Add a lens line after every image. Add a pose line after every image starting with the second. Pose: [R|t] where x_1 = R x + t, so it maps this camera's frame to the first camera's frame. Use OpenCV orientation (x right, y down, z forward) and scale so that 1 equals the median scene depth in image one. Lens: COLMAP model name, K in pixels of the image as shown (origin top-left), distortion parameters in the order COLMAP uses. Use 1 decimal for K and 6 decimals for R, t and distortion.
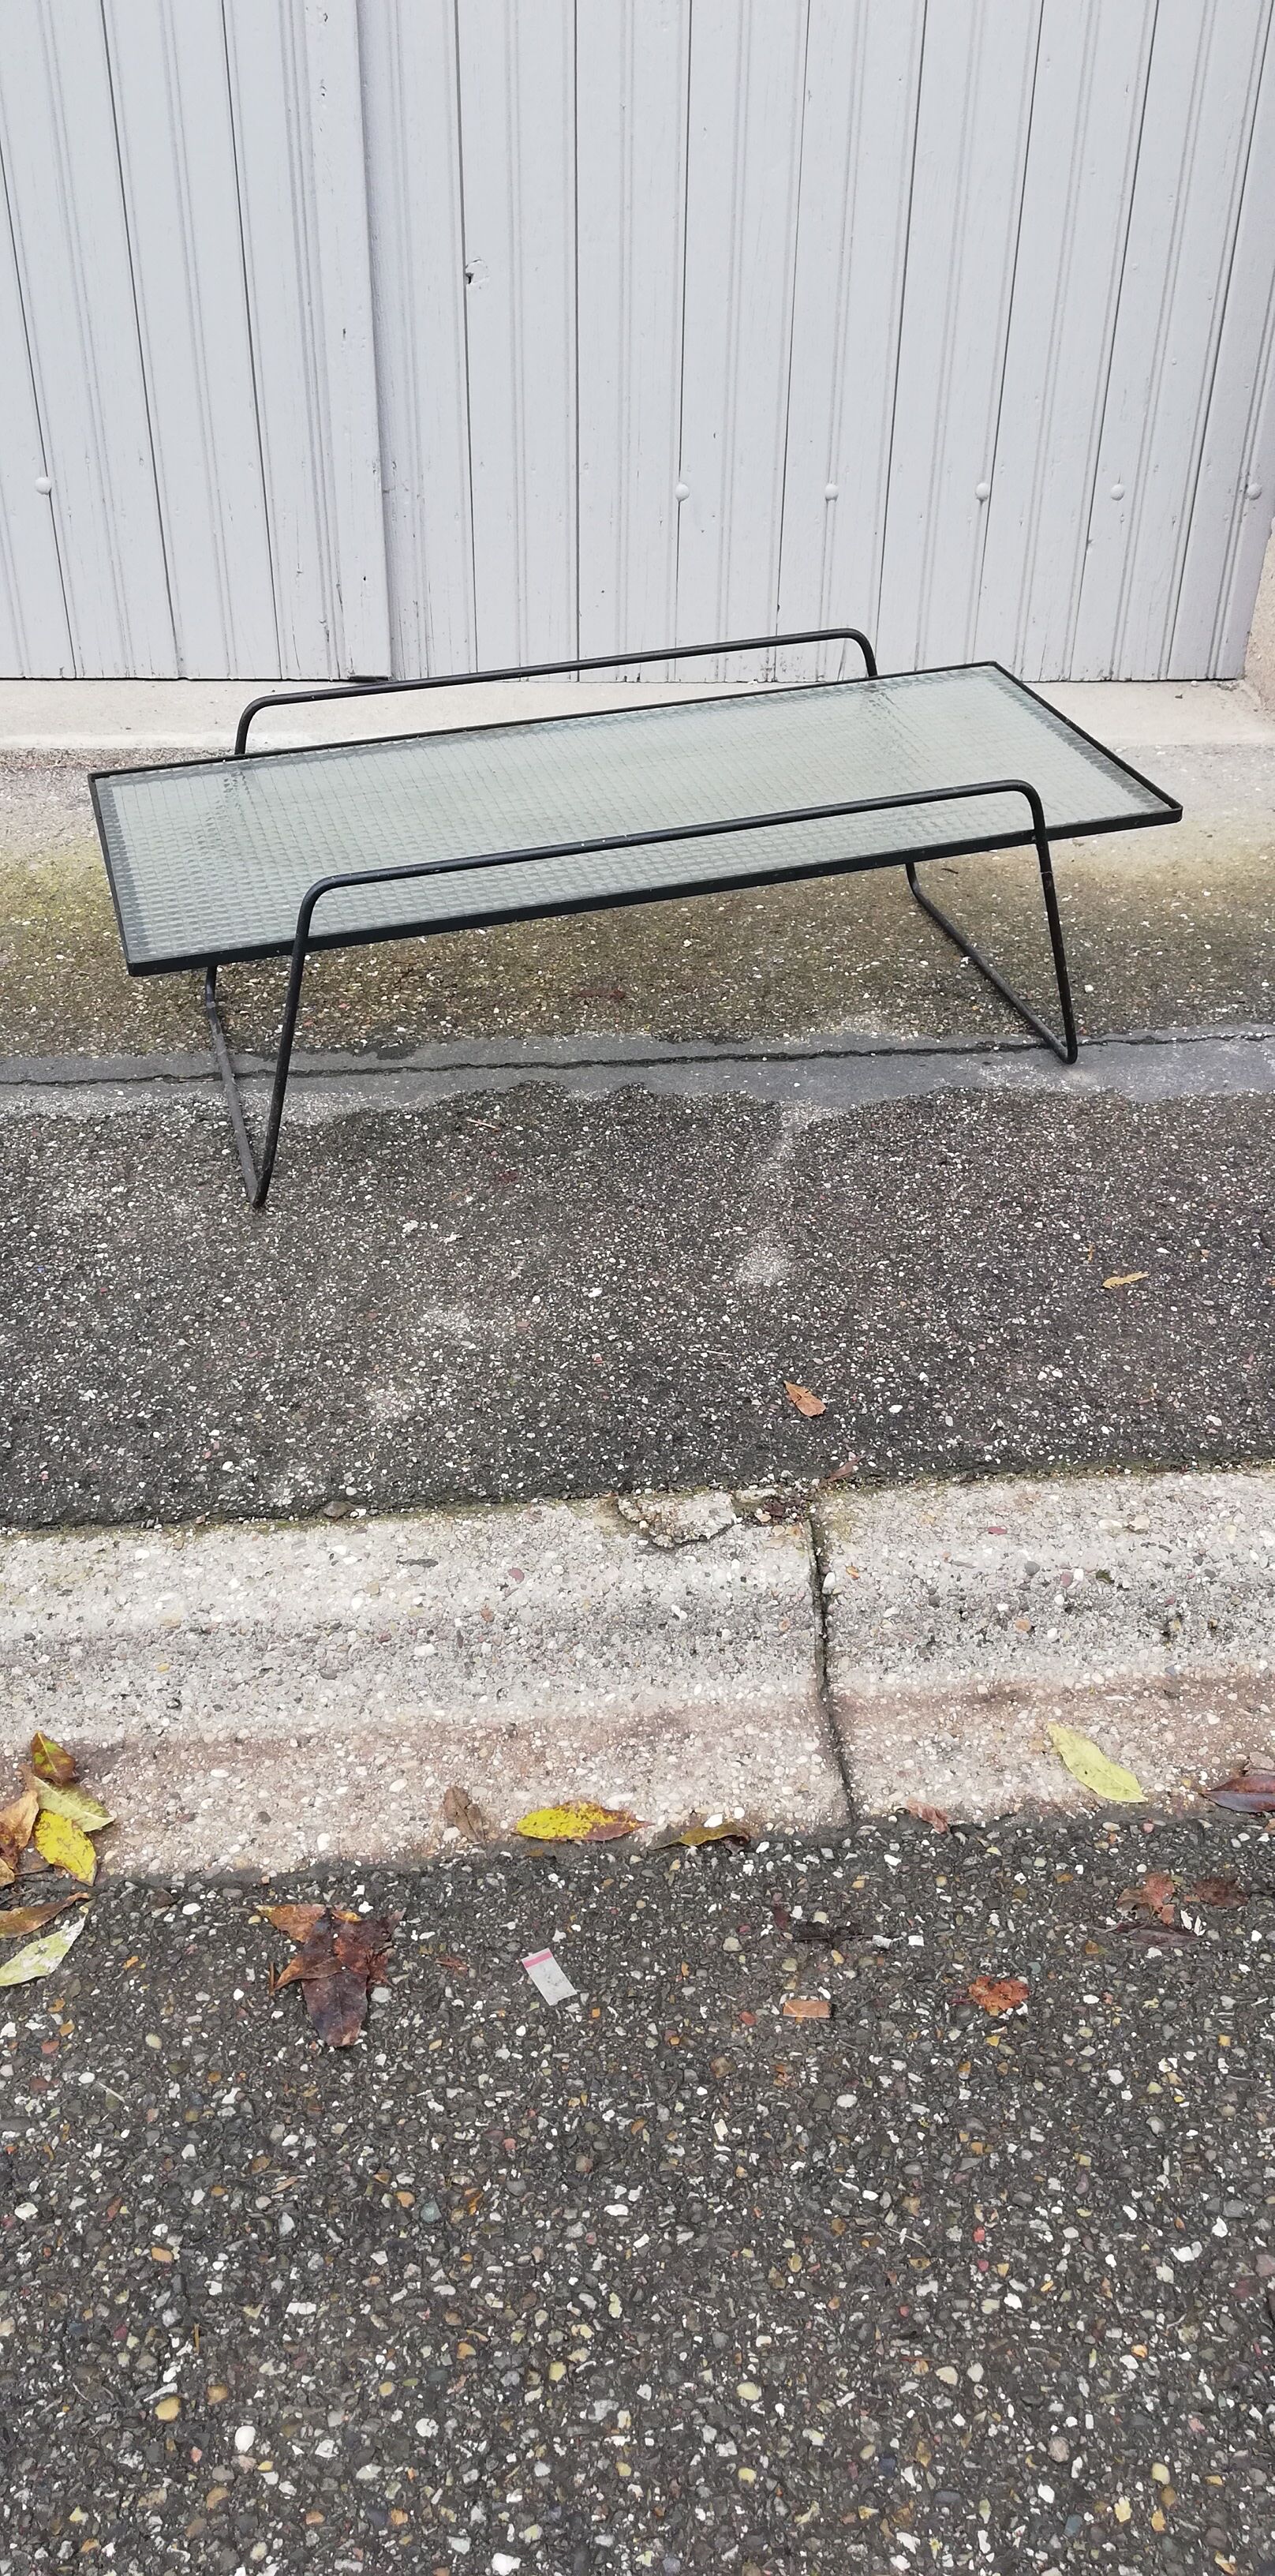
lens RADIAL K [[1943.7, 0, 642.6], [0, 1943.7, 1298.8], [0, 0, 1]] dist [0.066404, -0.092346]
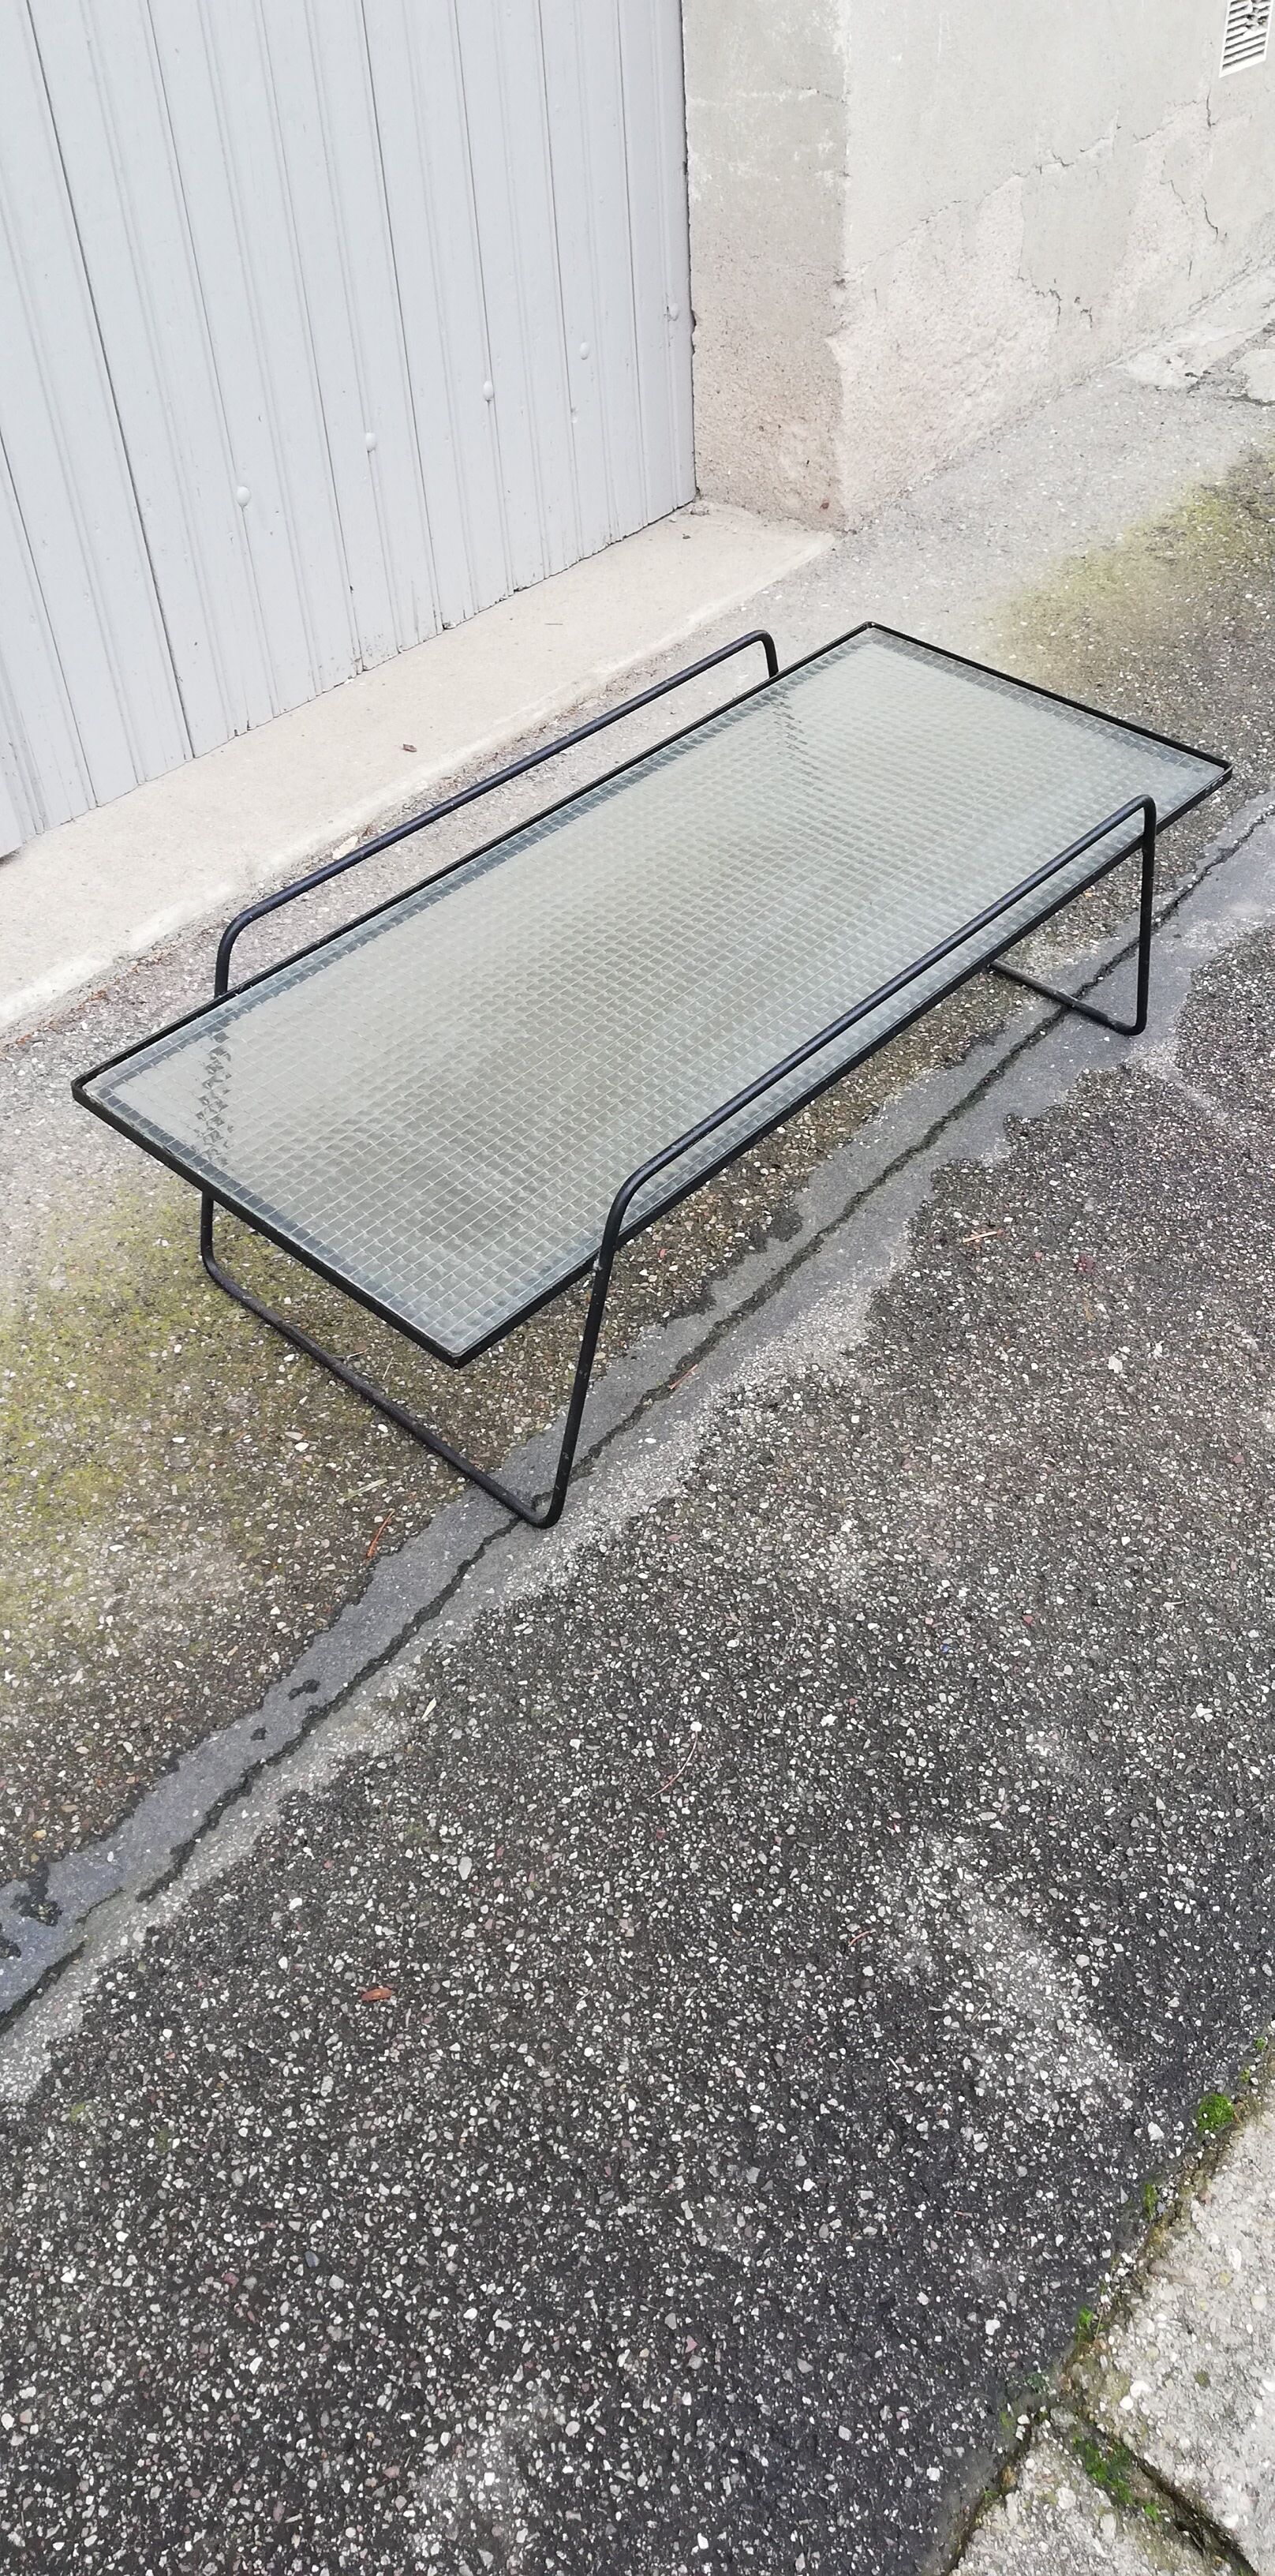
lens RADIAL K [[1943.7, 0, 646.3], [0, 1943.7, 1302.8], [0, 0, 1]] dist [0.066404, -0.092346]
pose [[0.659307, -0.532057, 0.531253, -0.809081], [0.462271, 0.844096, 0.271677, -0.452805], [-0.592976, 0.066465, 0.802473, 0.438099]]
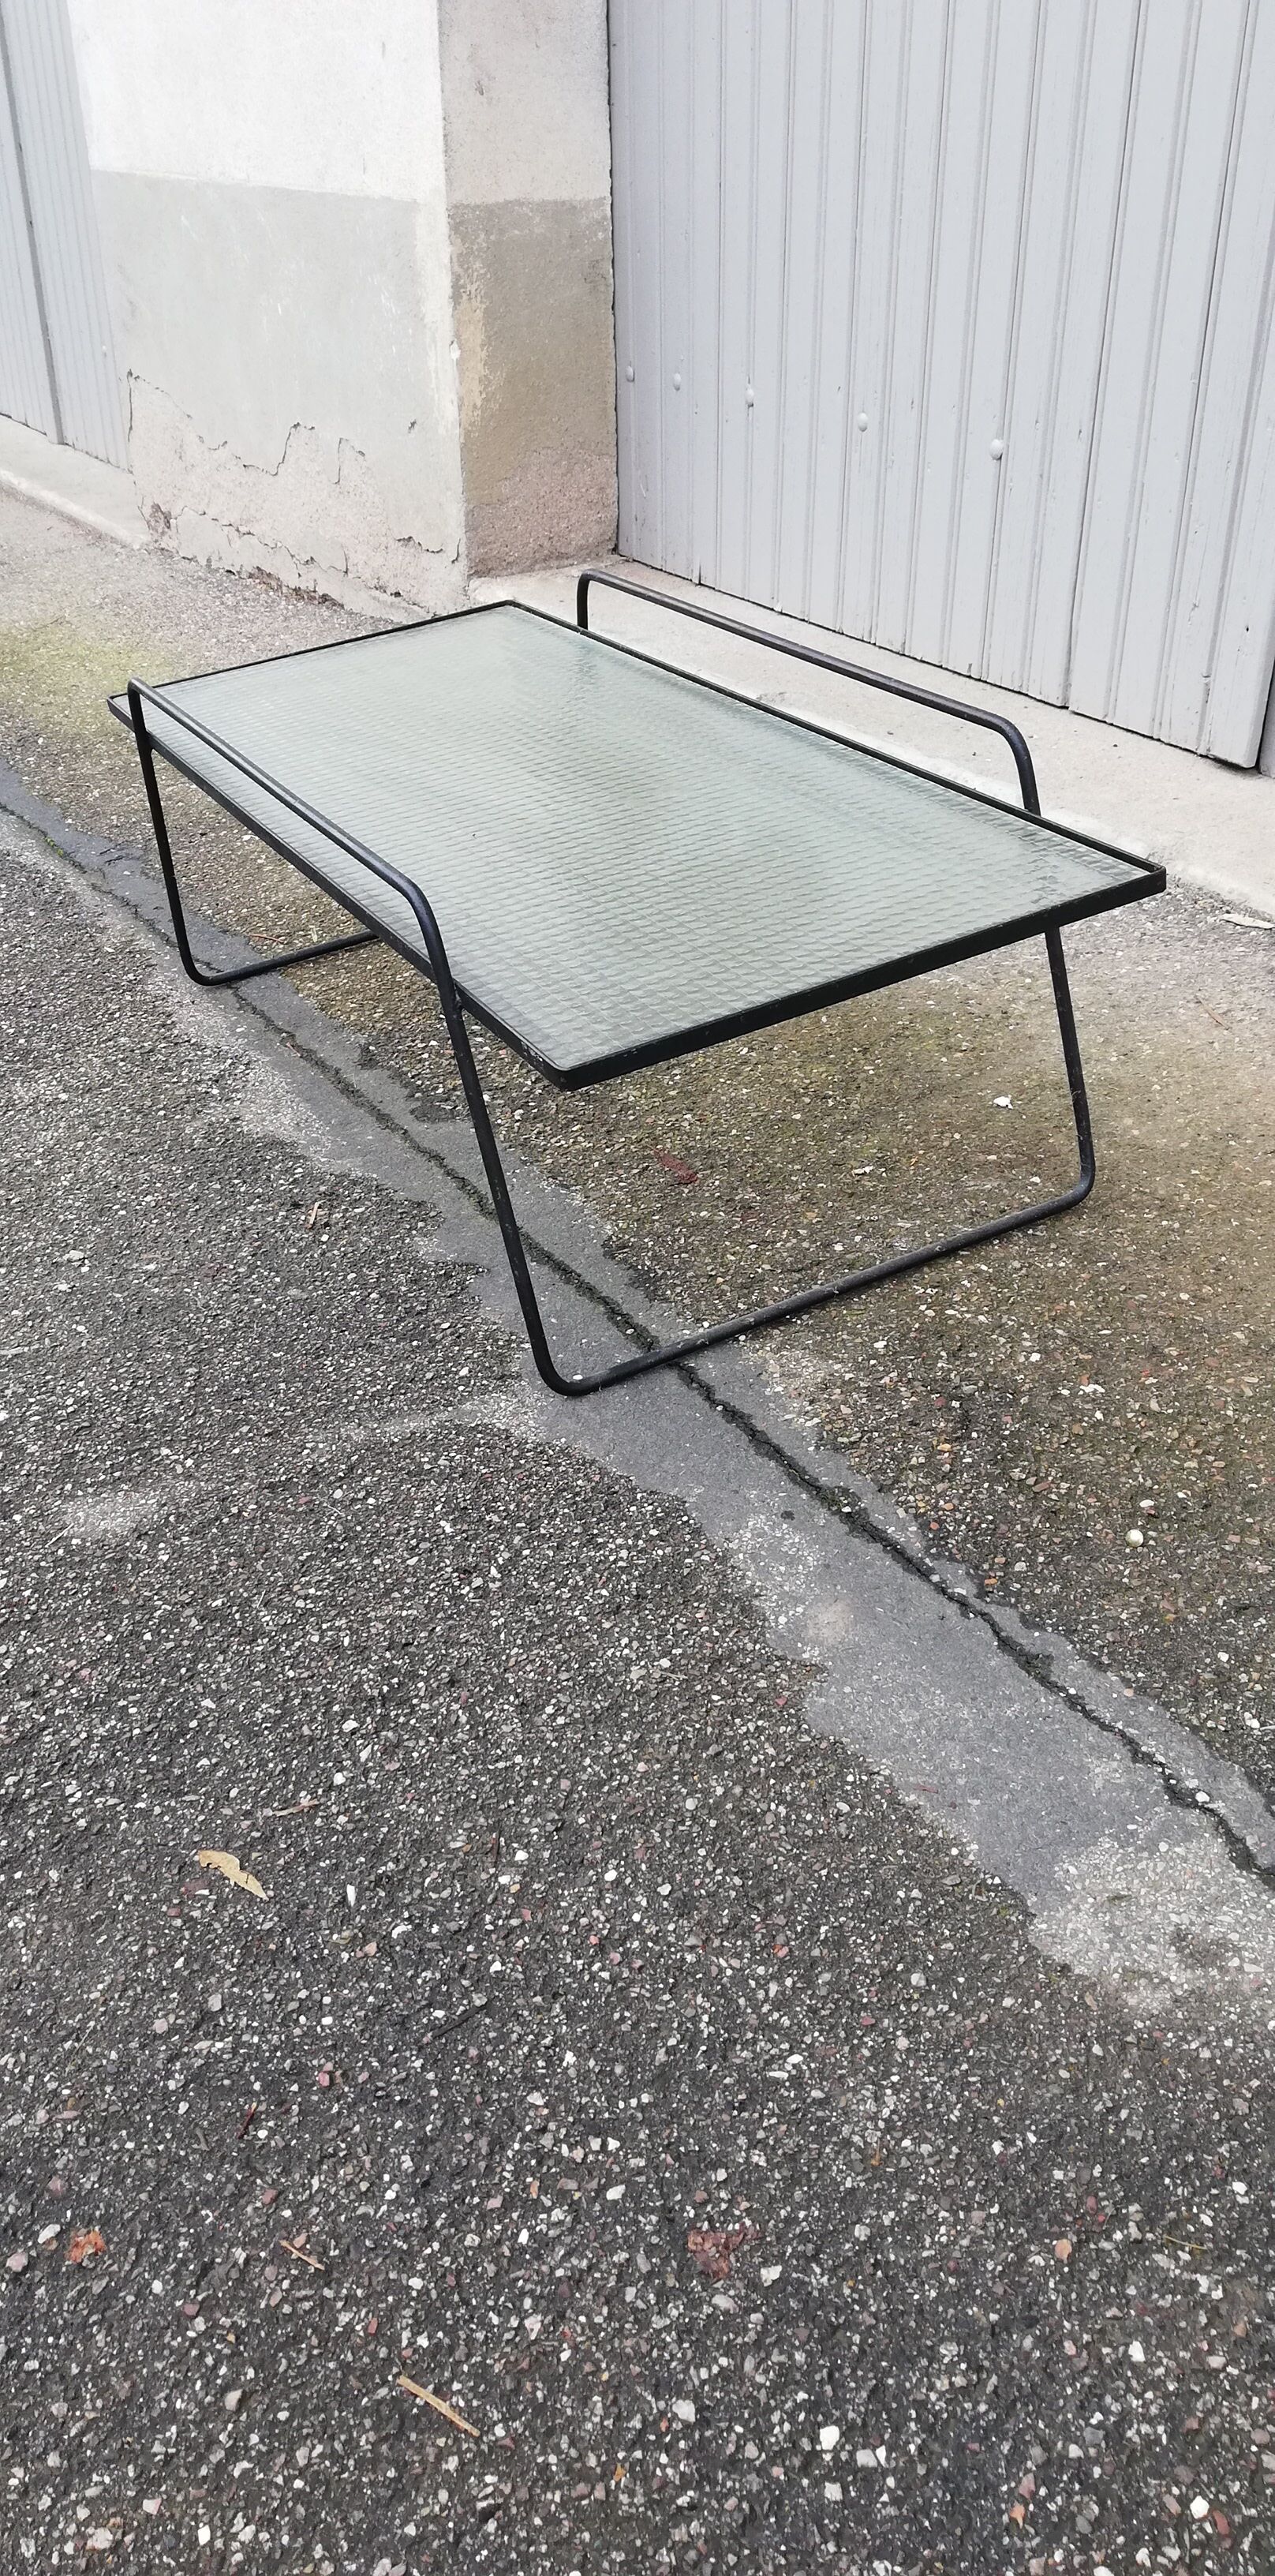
lens RADIAL K [[1943.7, 0, 637.7], [0, 1943.7, 1288.0], [0, 0, 1]] dist [0.066404, -0.092346]
pose [[0.480016, 0.447126, -0.754760, 0.686151], [-0.468638, 0.858007, 0.210244, -0.342201], [0.741595, 0.252789, 0.621398, 0.738364]]
